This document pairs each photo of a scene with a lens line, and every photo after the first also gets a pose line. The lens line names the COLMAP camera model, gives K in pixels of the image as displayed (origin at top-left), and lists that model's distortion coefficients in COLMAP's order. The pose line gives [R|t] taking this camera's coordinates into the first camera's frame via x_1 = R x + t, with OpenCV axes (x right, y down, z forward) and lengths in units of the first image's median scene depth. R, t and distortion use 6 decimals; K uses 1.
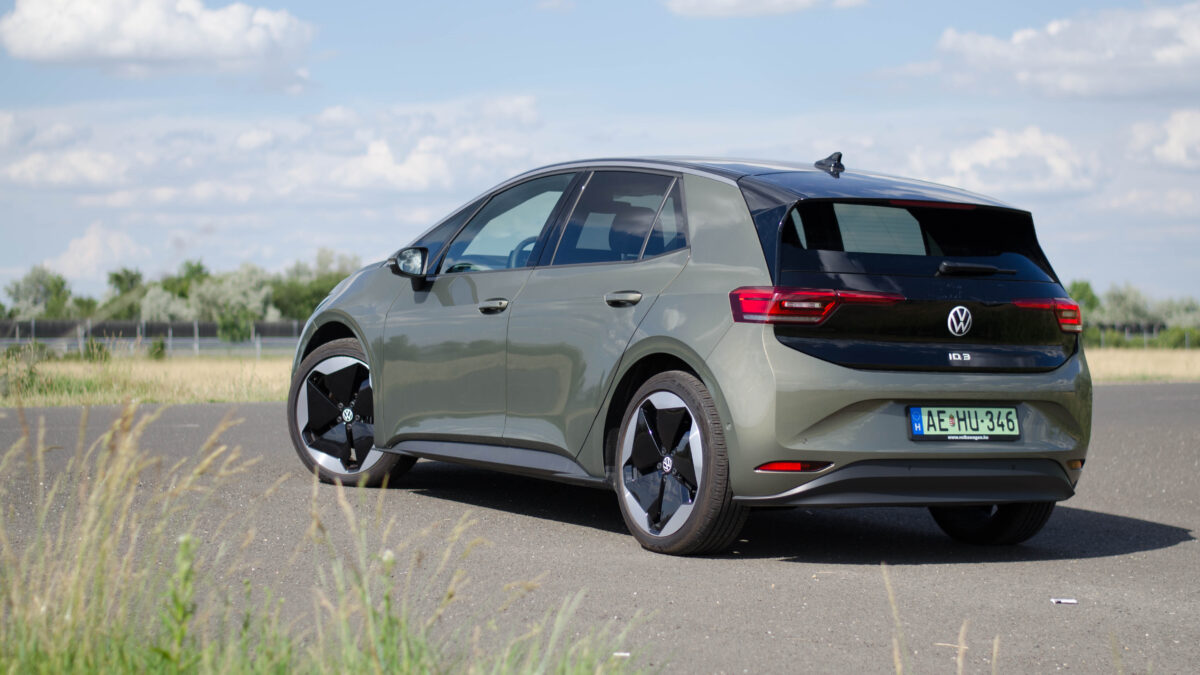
lens RADIAL K [[2603.4, 0, 600.0], [0, 2603.4, 337.5], [0, 0, 1]] dist [-0.064920, -0.154298]
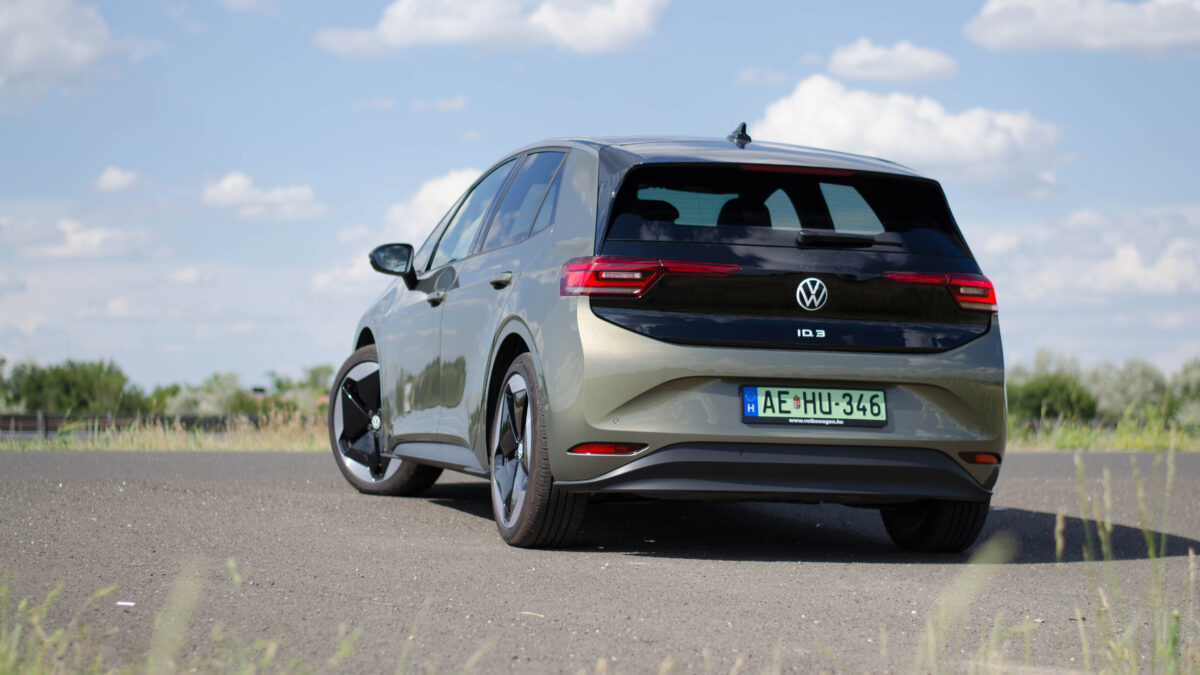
lens RADIAL K [[2603.4, 0, 600.0], [0, 2603.4, 337.5], [0, 0, 1]] dist [-0.064920, -0.154298]
pose [[0.959553, -0.006779, -0.281446, 0.324117], [-0.004643, 0.999193, -0.039898, 0.045665], [0.281490, 0.039591, 0.958747, 0.104489]]
